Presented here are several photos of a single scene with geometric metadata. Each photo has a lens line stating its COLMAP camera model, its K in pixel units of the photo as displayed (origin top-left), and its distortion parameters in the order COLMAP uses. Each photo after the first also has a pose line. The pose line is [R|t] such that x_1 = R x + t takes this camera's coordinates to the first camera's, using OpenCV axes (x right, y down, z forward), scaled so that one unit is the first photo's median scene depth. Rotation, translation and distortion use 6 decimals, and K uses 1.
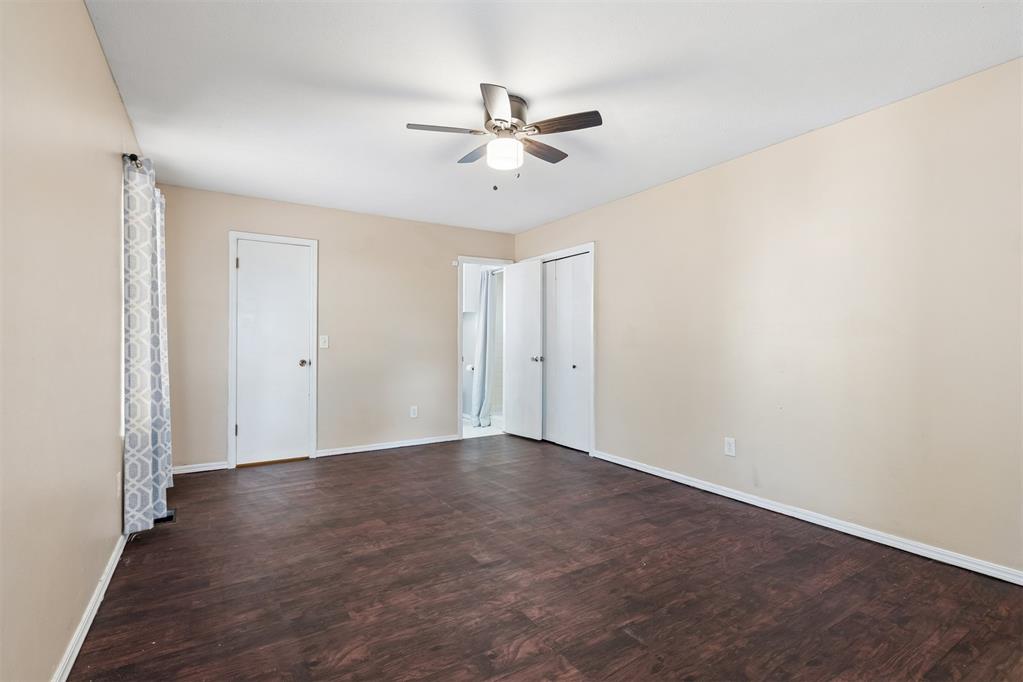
lens RADIAL K [[468.8, 0, 511.5], [0, 468.8, 341.0], [0, 0, 1]] dist [-0.003144, -0.000188]
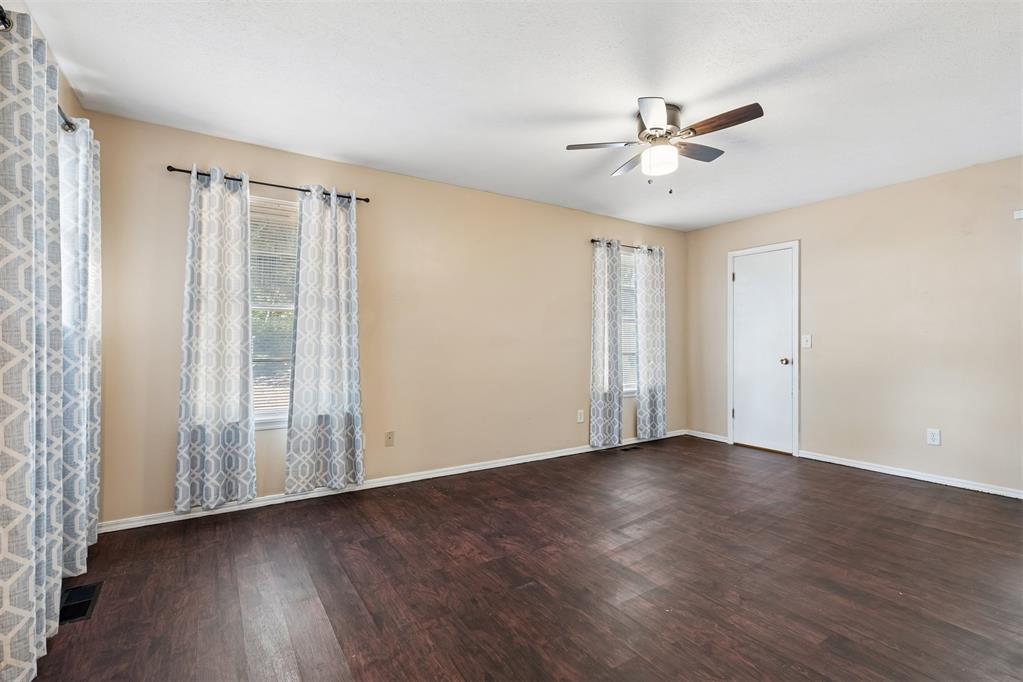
lens RADIAL K [[468.8, 0, 511.5], [0, 468.8, 341.0], [0, 0, 1]] dist [-0.003144, -0.000188]
pose [[0.010868, -0.001119, -0.999940, 1.005789], [0.003501, 0.999993, -0.001081, 0.000156], [0.999935, -0.003489, 0.010872, 0.650512]]
